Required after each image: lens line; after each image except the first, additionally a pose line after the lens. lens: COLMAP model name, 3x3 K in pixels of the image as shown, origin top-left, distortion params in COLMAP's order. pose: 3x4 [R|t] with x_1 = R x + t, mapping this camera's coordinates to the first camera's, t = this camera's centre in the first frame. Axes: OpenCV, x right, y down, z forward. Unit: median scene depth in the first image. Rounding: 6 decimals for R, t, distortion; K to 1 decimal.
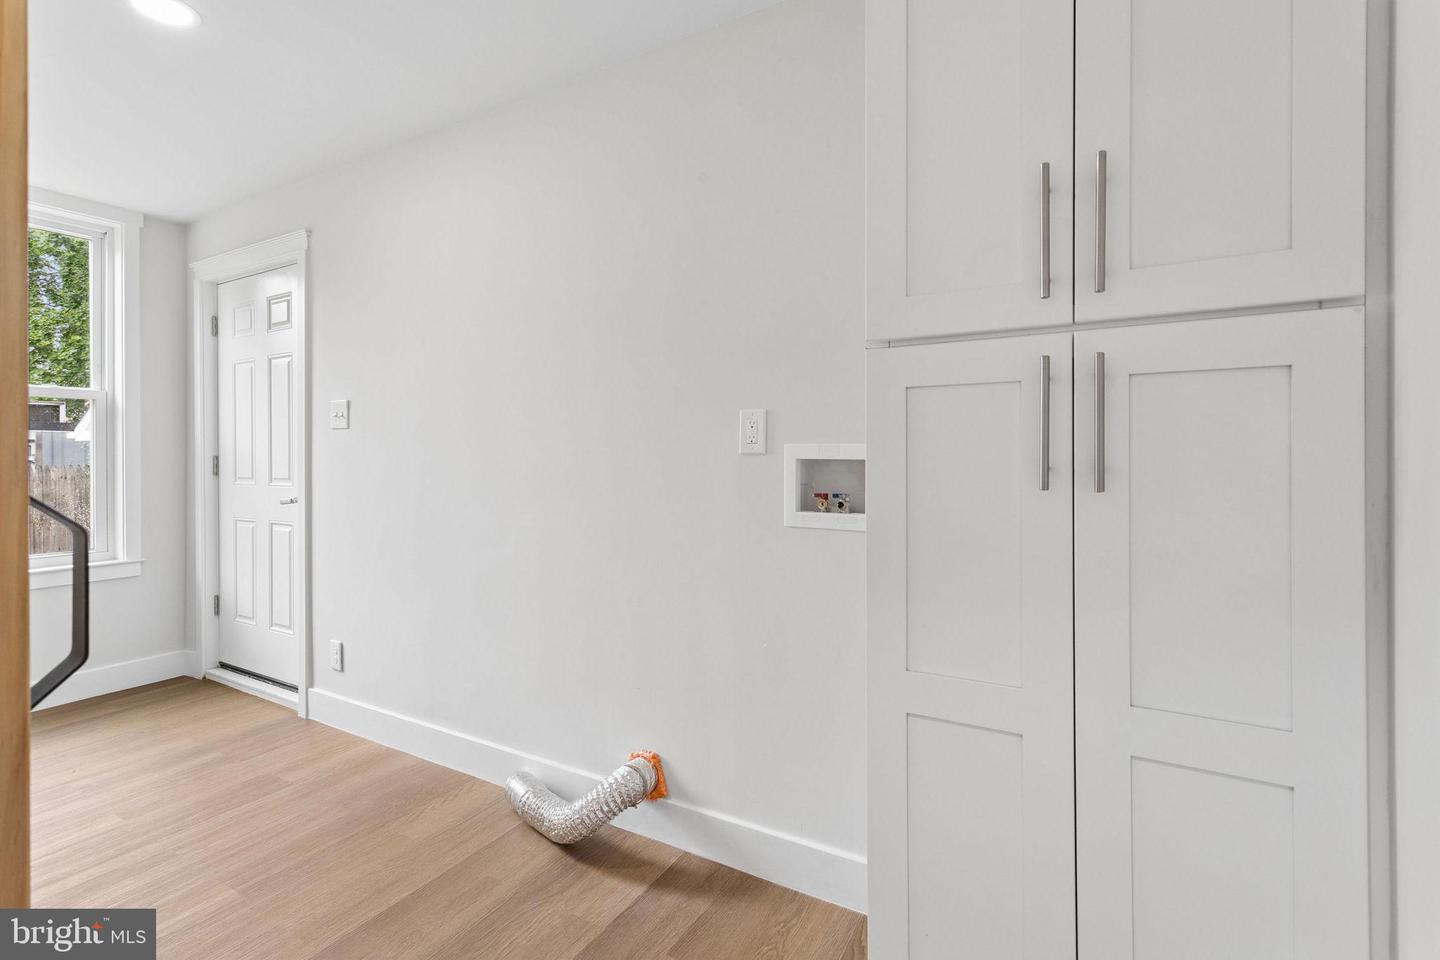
lens RADIAL K [[678.0, 0, 712.0], [0, 678.0, 458.4], [0, 0, 1]] dist [0.009498, 0.000106]
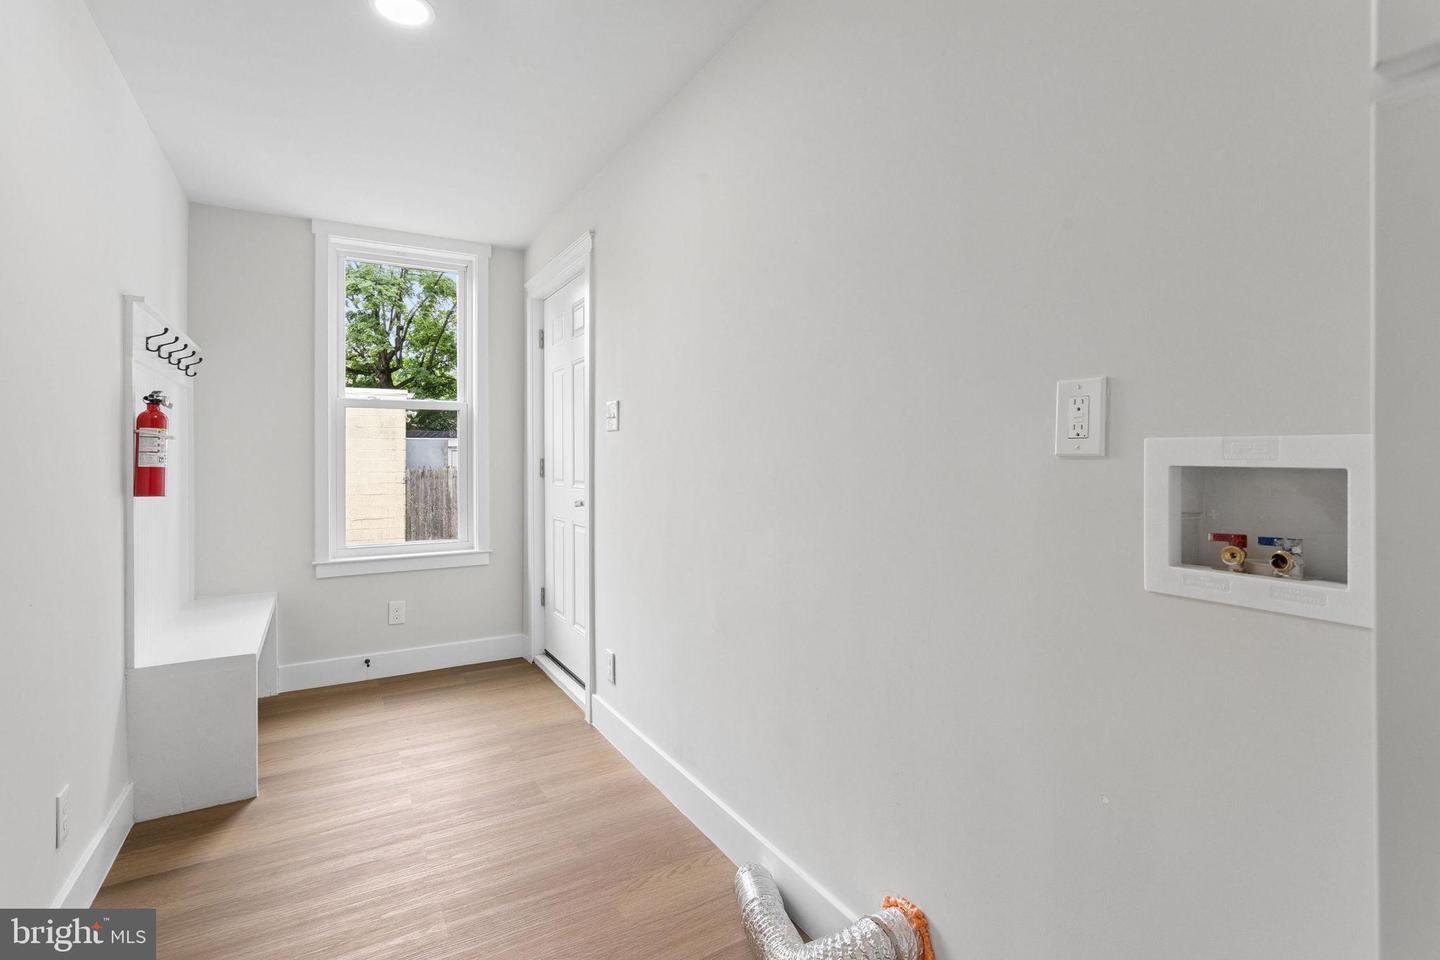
lens RADIAL K [[678.0, 0, 712.0], [0, 678.0, 458.4], [0, 0, 1]] dist [0.009498, 0.000106]
pose [[0.866535, -0.000800, -0.499115, 0.057506], [-0.000101, 0.999998, -0.001778, -0.002965], [0.499116, 0.001591, 0.866534, 0.262138]]
